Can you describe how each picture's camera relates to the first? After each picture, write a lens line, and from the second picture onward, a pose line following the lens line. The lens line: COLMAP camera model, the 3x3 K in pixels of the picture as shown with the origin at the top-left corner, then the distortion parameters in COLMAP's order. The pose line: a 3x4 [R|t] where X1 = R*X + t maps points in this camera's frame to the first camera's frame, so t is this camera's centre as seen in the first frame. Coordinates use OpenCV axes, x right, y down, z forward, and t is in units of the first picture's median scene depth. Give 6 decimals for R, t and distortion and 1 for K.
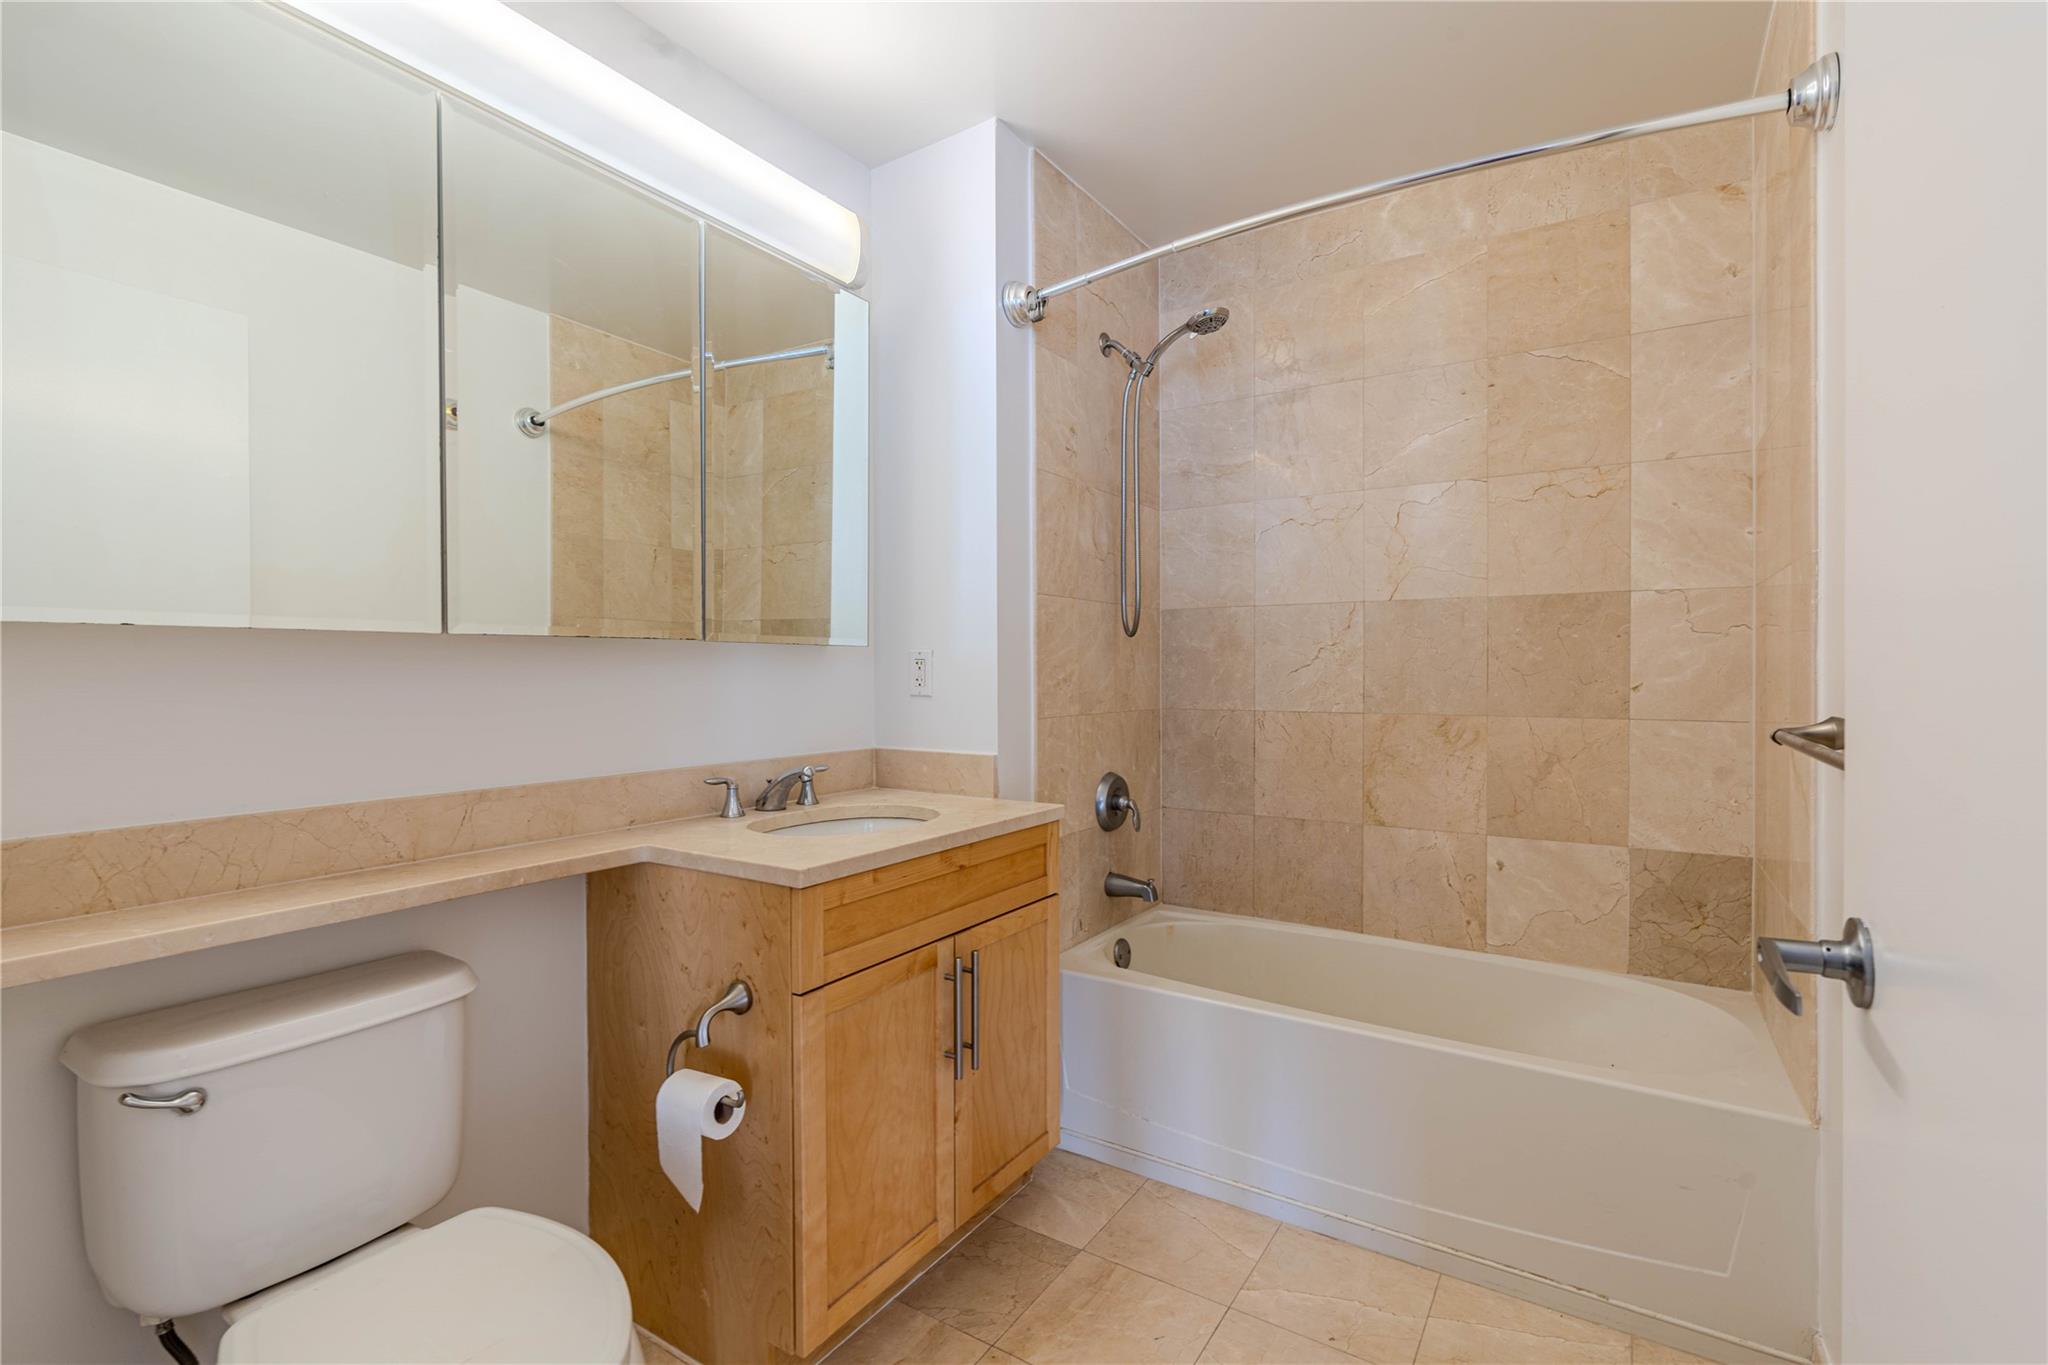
lens RADIAL K [[918.3, 0, 1030.9], [0, 918.3, 679.0], [0, 0, 1]] dist [-0.004430, 0.001369]
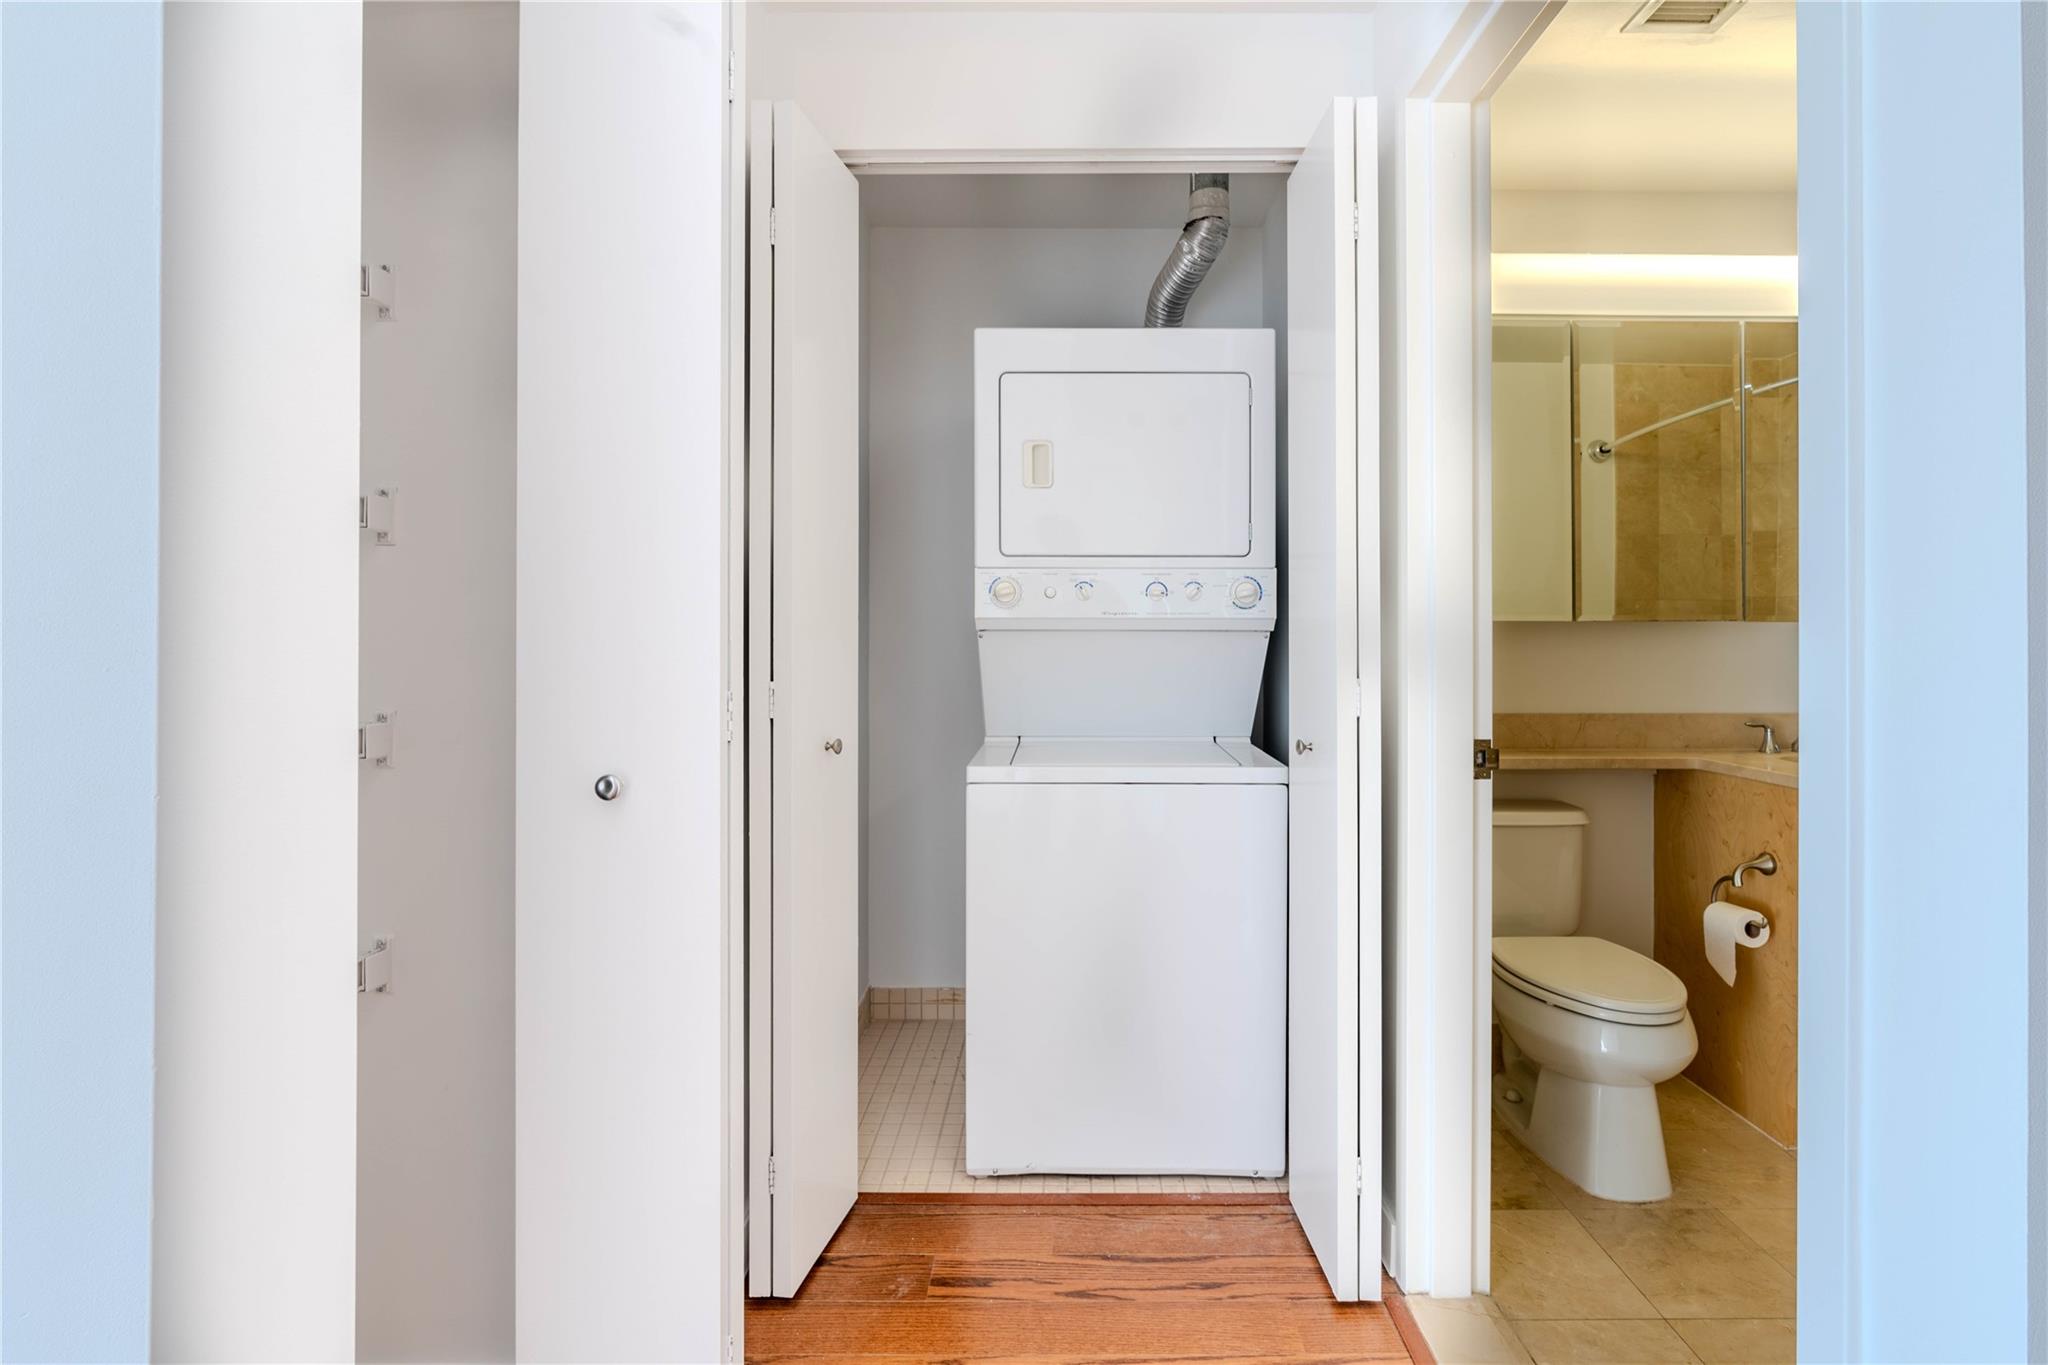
lens RADIAL K [[947.4, 0, 1051.4], [0, 947.4, 643.8], [0, 0, 1]] dist [-0.013951, -0.000212]
pose [[0.543047, 0.001525, -0.839701, 0.299812], [-0.006433, 0.999977, -0.002344, 0.004024], [0.839678, 0.006674, 0.543044, -0.727280]]
